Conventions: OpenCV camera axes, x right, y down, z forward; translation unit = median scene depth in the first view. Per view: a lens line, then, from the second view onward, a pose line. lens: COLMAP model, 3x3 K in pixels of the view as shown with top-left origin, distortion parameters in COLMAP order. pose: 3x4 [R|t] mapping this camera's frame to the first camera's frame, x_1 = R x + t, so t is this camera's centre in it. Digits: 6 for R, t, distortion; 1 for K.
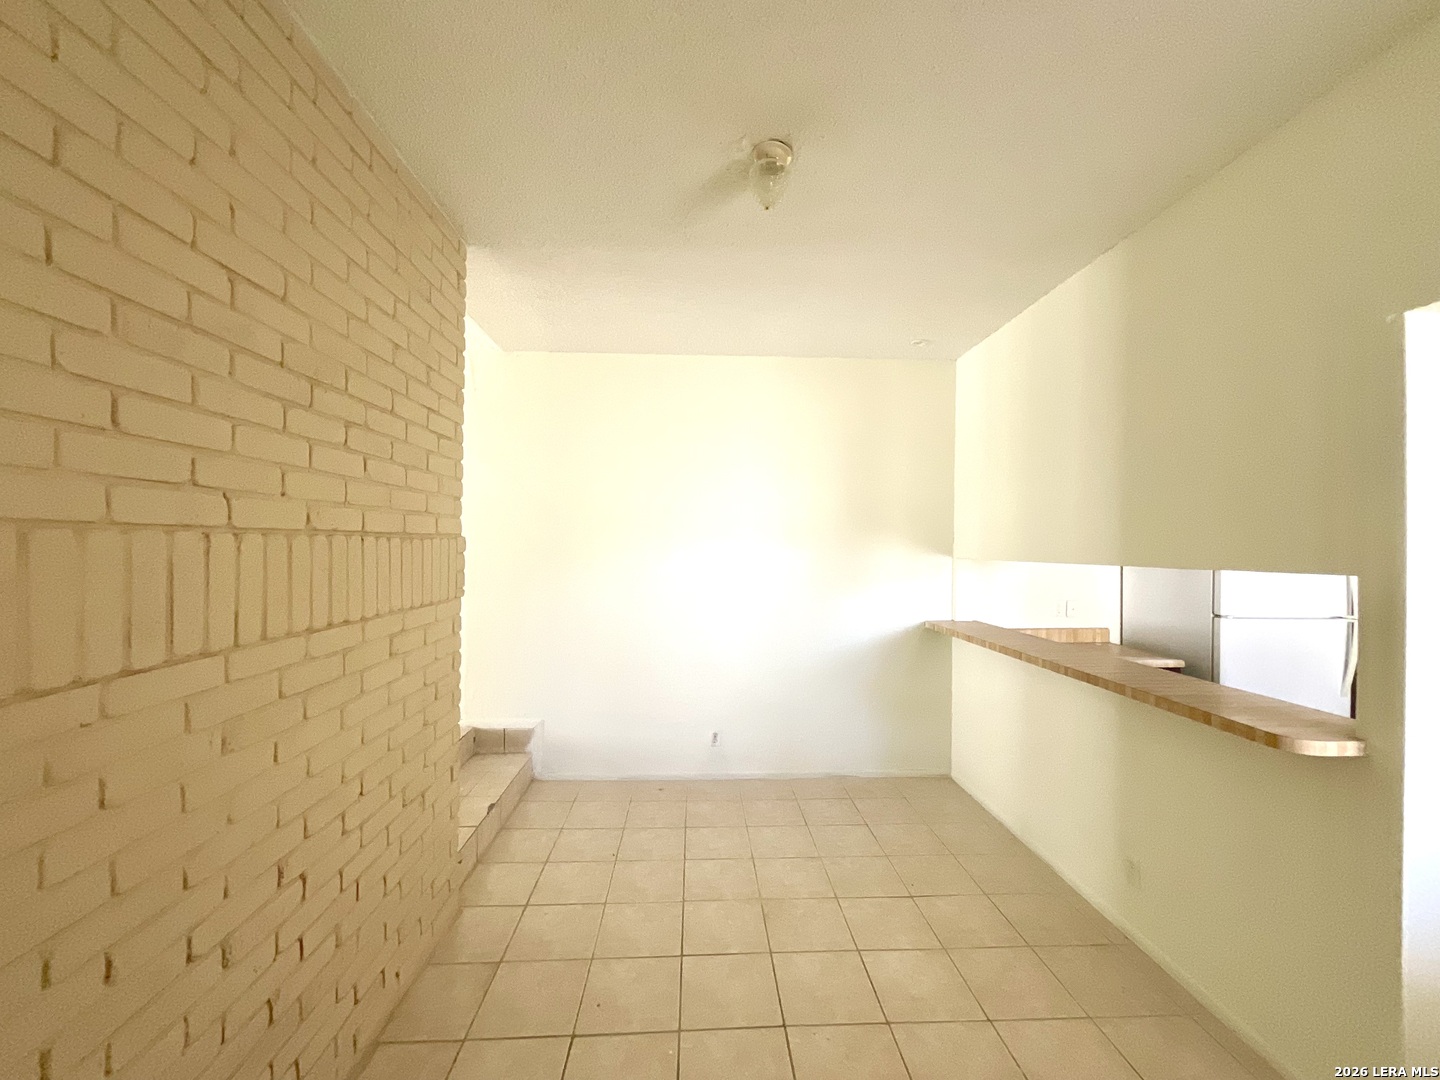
lens RADIAL K [[581.8, 0, 722.3], [0, 581.8, 542.9], [0, 0, 1]] dist [-0.001049, -0.000279]
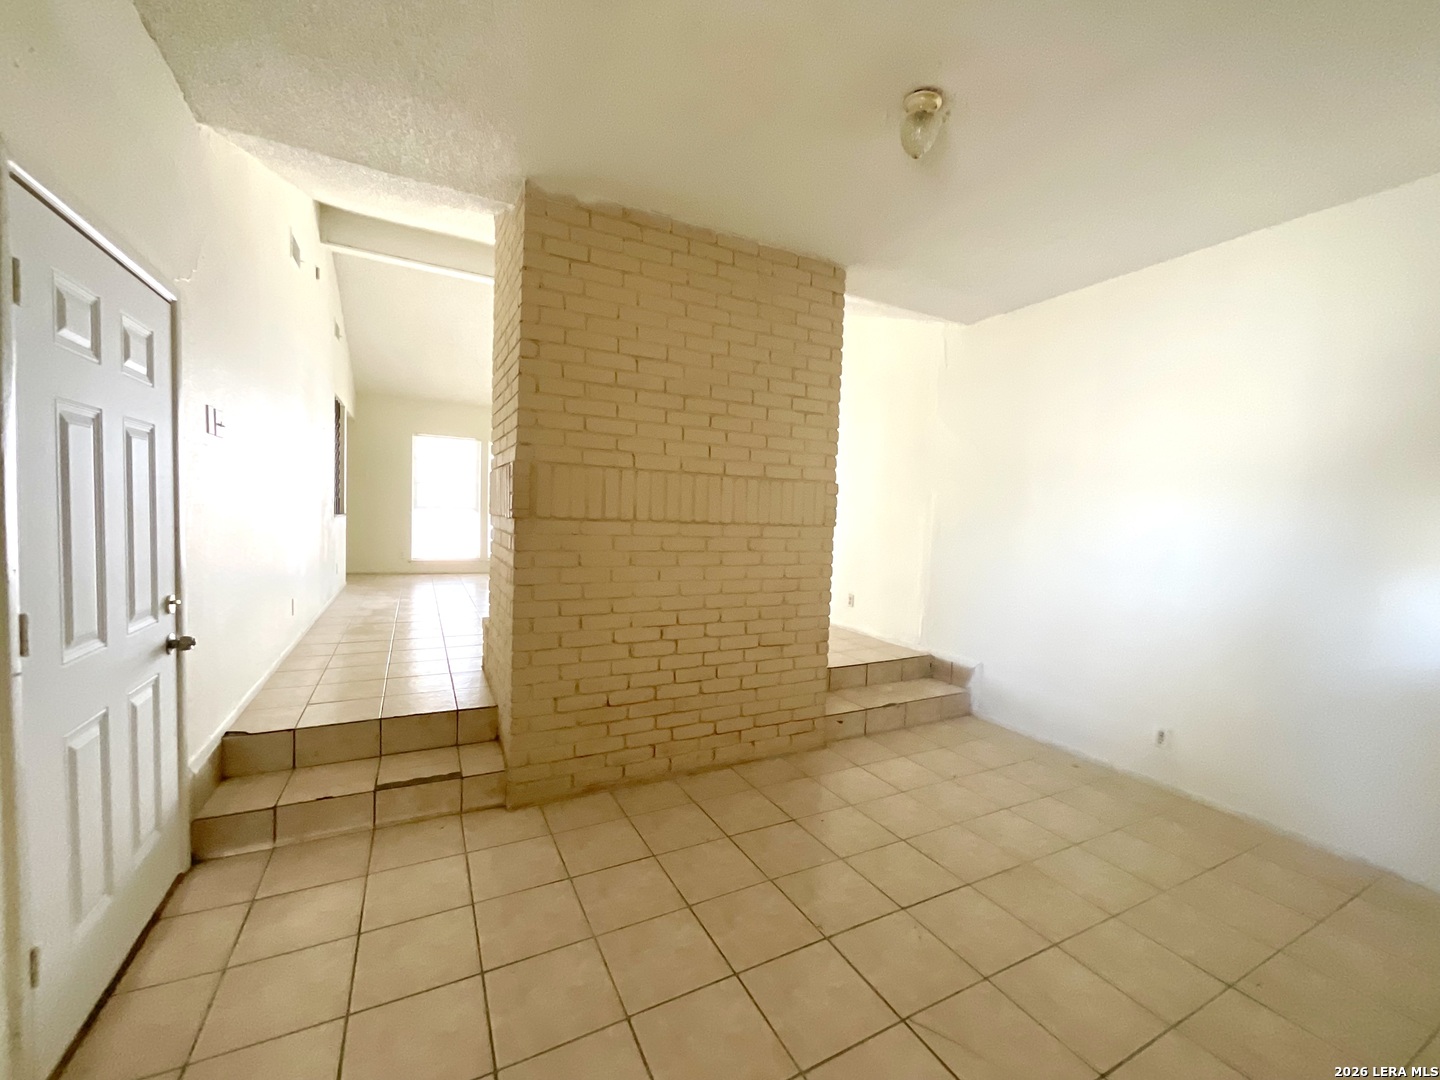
lens RADIAL K [[579.6, 0, 720.8], [0, 579.6, 543.3], [0, 0, 1]] dist [-0.003219, 0.000382]
pose [[0.418425, 0.051797, -0.906773, 0.894517], [-0.030563, 0.998610, 0.042940, 0.103109], [0.907737, 0.009747, 0.419427, 0.219208]]
